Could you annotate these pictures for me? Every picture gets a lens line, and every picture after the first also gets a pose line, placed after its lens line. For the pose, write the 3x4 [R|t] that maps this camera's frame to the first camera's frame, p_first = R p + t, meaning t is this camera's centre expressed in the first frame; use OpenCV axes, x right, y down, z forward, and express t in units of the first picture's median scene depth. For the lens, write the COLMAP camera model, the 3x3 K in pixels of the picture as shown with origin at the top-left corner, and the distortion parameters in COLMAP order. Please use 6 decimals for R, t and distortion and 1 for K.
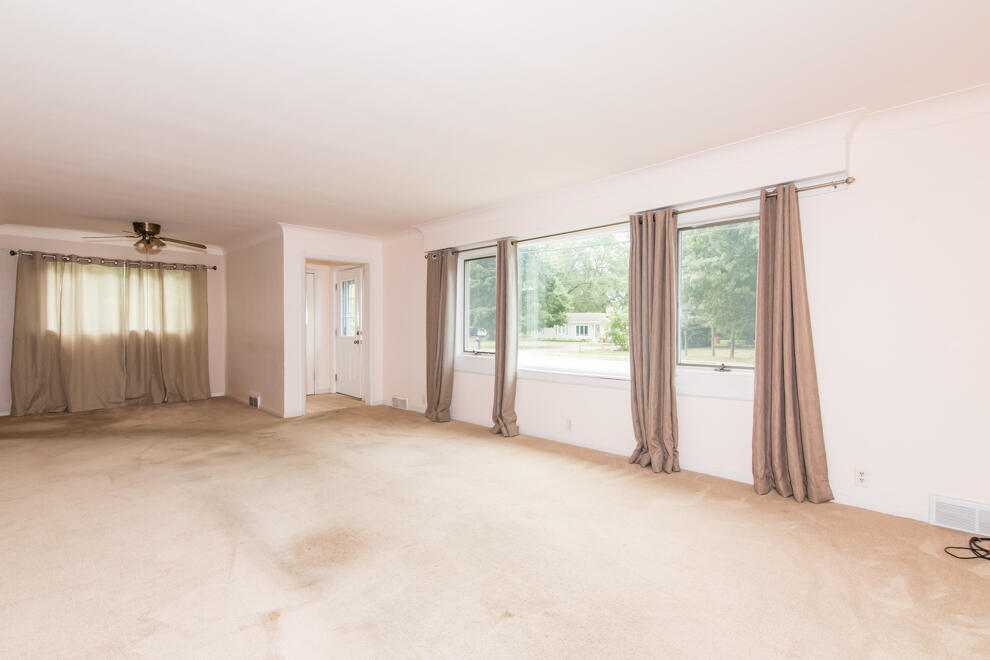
lens RADIAL K [[478.7, 0, 495.0], [0, 478.7, 330.0], [0, 0, 1]] dist [-0.002461, -0.000345]
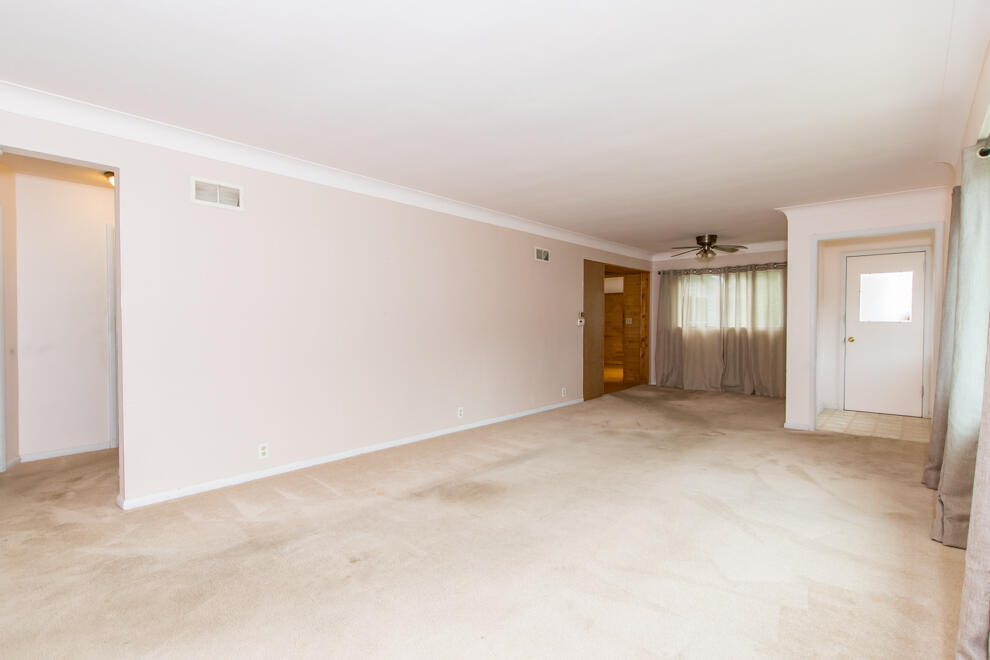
lens RADIAL K [[478.7, 0, 495.0], [0, 478.7, 330.0], [0, 0, 1]] dist [-0.002461, -0.000345]
pose [[0.073519, 0.013618, -0.997201, 0.384597], [-0.006581, 0.999892, 0.013170, -0.004343], [0.997272, 0.005594, 0.073600, 0.384163]]
